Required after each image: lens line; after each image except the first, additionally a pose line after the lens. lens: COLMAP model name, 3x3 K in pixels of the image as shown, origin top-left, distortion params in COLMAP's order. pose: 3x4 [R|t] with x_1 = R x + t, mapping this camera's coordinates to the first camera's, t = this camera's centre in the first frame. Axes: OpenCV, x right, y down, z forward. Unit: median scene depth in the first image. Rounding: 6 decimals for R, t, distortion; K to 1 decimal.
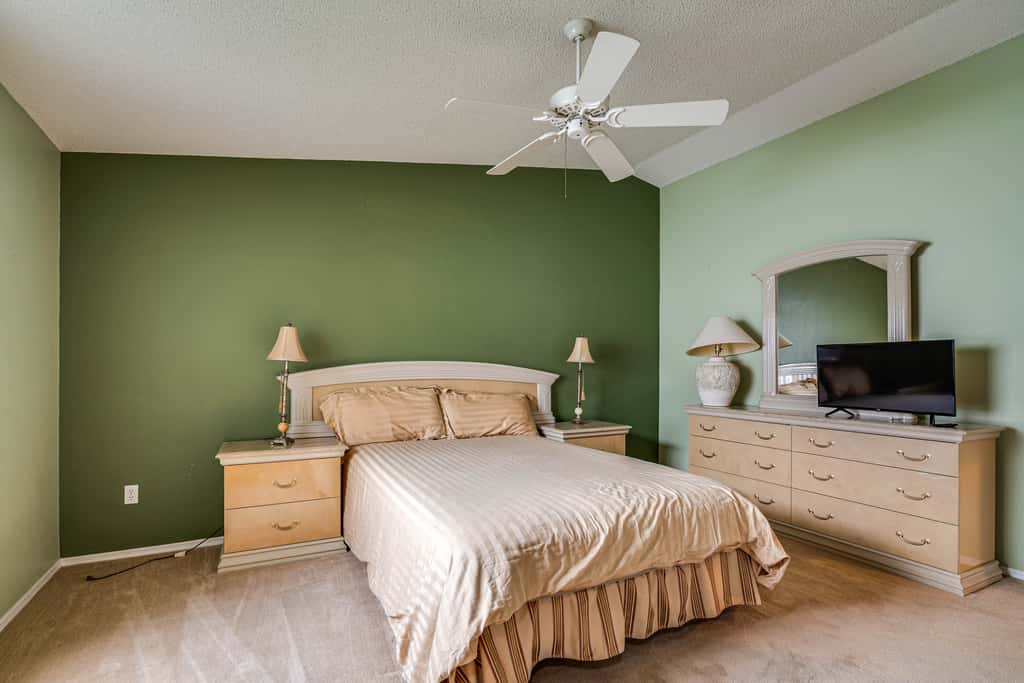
lens RADIAL K [[461.6, 0, 509.9], [0, 461.6, 370.1], [0, 0, 1]] dist [-0.001755, -0.000014]
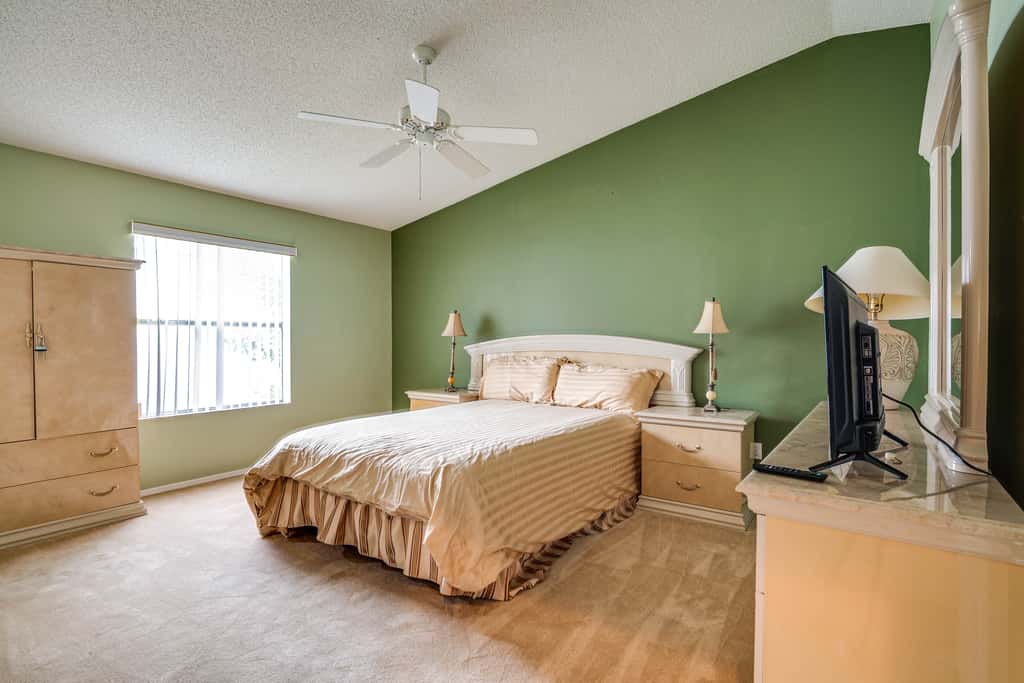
lens RADIAL K [[458.1, 0, 508.5], [0, 458.1, 341.8], [0, 0, 1]] dist [0.001053, 0.000541]
pose [[0.453521, -0.004731, -0.891233, 0.779297], [0.003673, 0.999987, -0.003439, -0.000791], [0.891238, -0.001714, 0.453533, 0.380763]]
